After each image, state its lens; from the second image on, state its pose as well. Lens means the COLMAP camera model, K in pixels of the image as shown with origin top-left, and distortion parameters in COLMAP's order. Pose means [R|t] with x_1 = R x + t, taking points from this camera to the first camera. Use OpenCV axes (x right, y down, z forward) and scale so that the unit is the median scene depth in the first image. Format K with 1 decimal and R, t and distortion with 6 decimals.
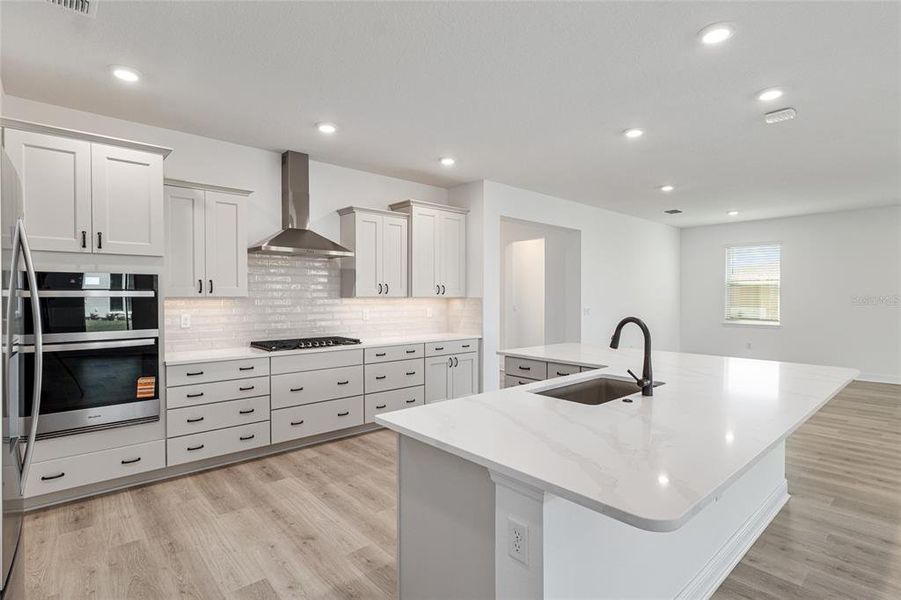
lens RADIAL K [[446.3, 0, 452.6], [0, 446.3, 299.0], [0, 0, 1]] dist [-0.003150, -0.000042]
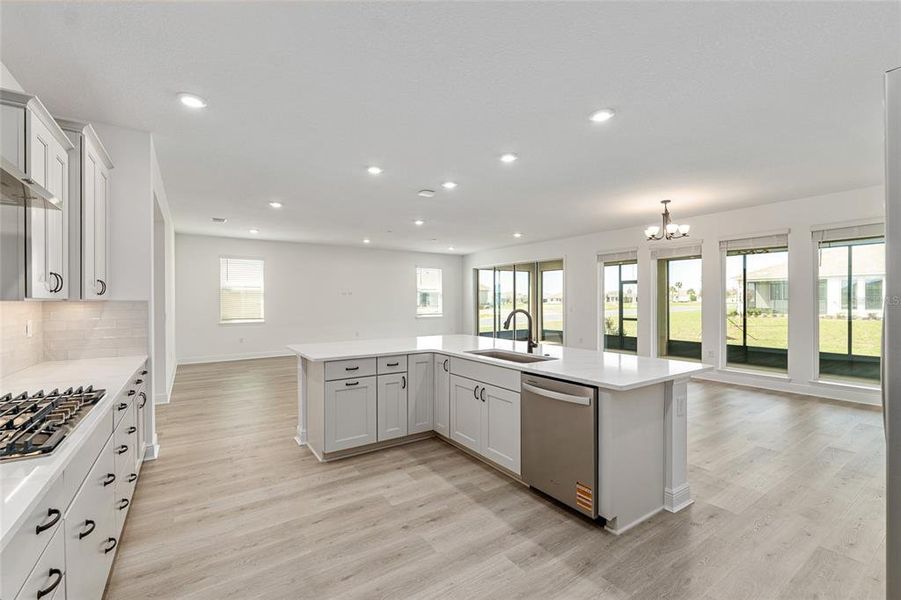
lens RADIAL K [[386.0, 0, 446.6], [0, 386.0, 302.5], [0, 0, 1]] dist [-0.005692, -0.000698]
pose [[0.142496, -0.007145, 0.989770, -0.598015], [0.007231, 0.999955, 0.006177, -0.001180], [-0.989769, 0.006277, 0.142541, 0.585941]]
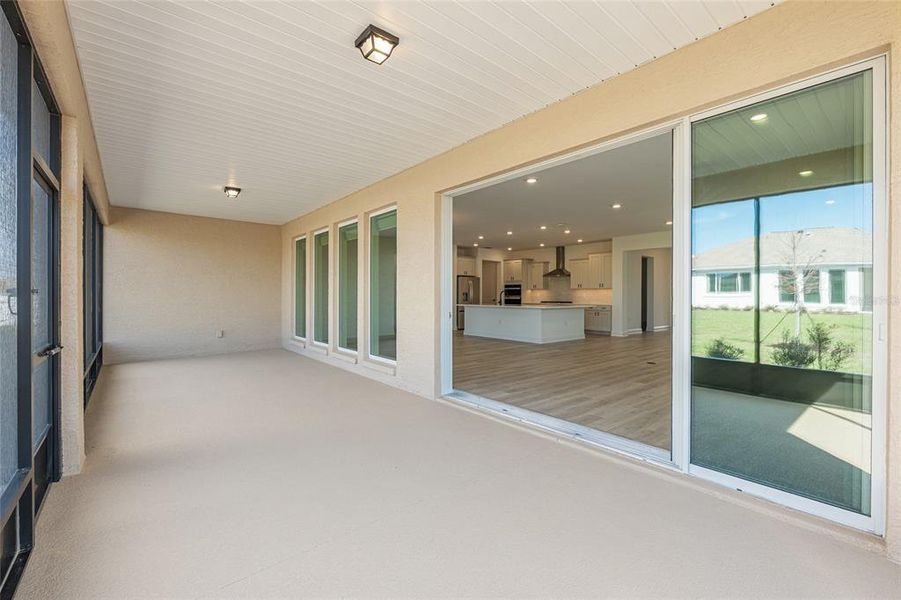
lens RADIAL K [[386.0, 0, 451.9], [0, 386.0, 297.9], [0, 0, 1]] dist [-0.005692, -0.000698]
pose [[-0.033417, 0.010208, -0.999389, 2.728311], [-0.006398, 0.999925, 0.010428, 0.039764], [0.999421, 0.006743, -0.033349, 0.297879]]
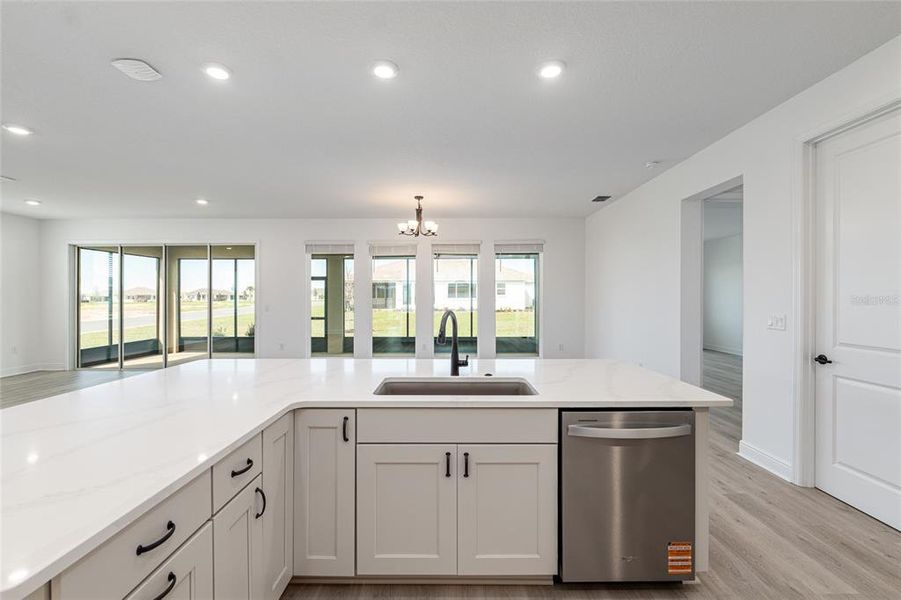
lens RADIAL K [[386.0, 0, 447.9], [0, 386.0, 298.3], [0, 0, 1]] dist [-0.005692, -0.000698]
pose [[-0.744331, -0.001620, 0.667809, -0.125092], [0.003262, 0.999976, 0.006061, -0.000424], [-0.667803, 0.006690, -0.744308, 0.935566]]
